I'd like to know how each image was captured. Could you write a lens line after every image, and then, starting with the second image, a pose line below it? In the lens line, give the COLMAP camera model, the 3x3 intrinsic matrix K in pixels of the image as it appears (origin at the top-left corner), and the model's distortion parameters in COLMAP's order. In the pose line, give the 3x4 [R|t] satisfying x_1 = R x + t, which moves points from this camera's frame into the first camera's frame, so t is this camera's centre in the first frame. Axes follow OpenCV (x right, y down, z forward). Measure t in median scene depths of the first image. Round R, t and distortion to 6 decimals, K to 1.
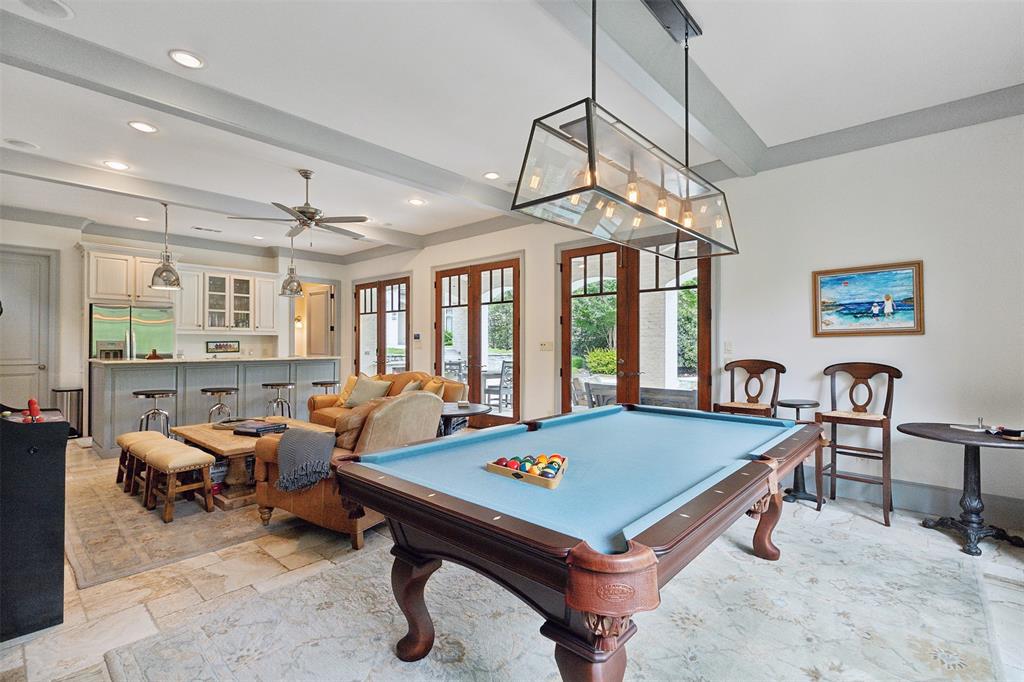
lens RADIAL K [[461.9, 0, 512.0], [0, 461.9, 341.0], [0, 0, 1]] dist [0.002702, 0.000039]
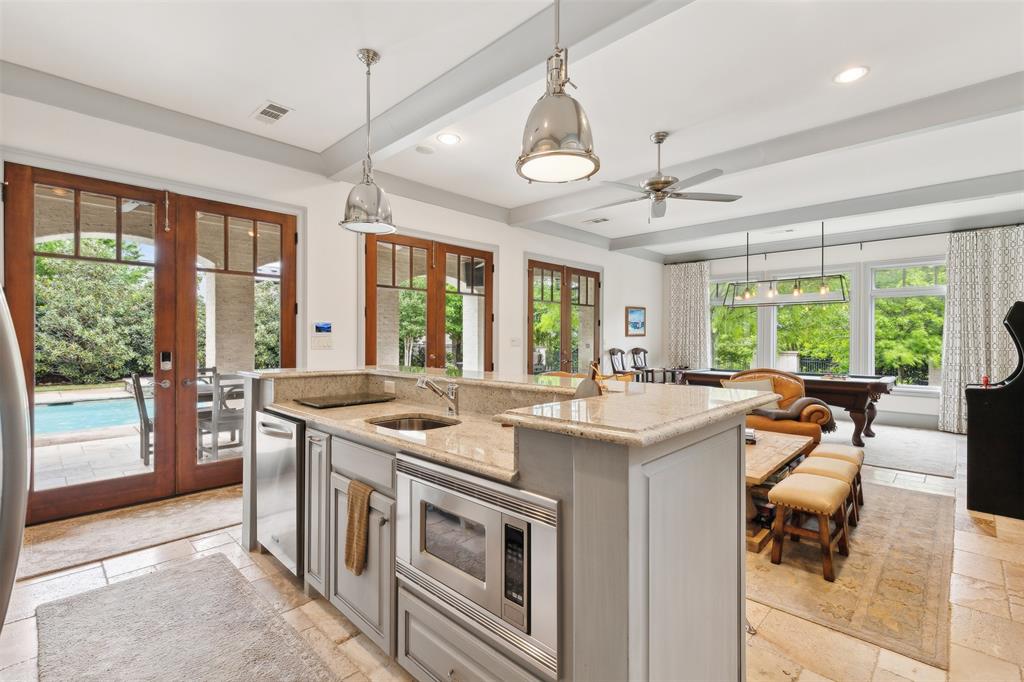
lens RADIAL K [[461.9, 0, 512.0], [0, 461.9, 341.0], [0, 0, 1]] dist [0.002702, 0.000039]
pose [[0.025575, -0.008618, 0.999636, -1.075269], [-0.010810, 0.999902, 0.008897, -0.001190], [-0.999614, -0.011034, 0.025479, 1.037798]]
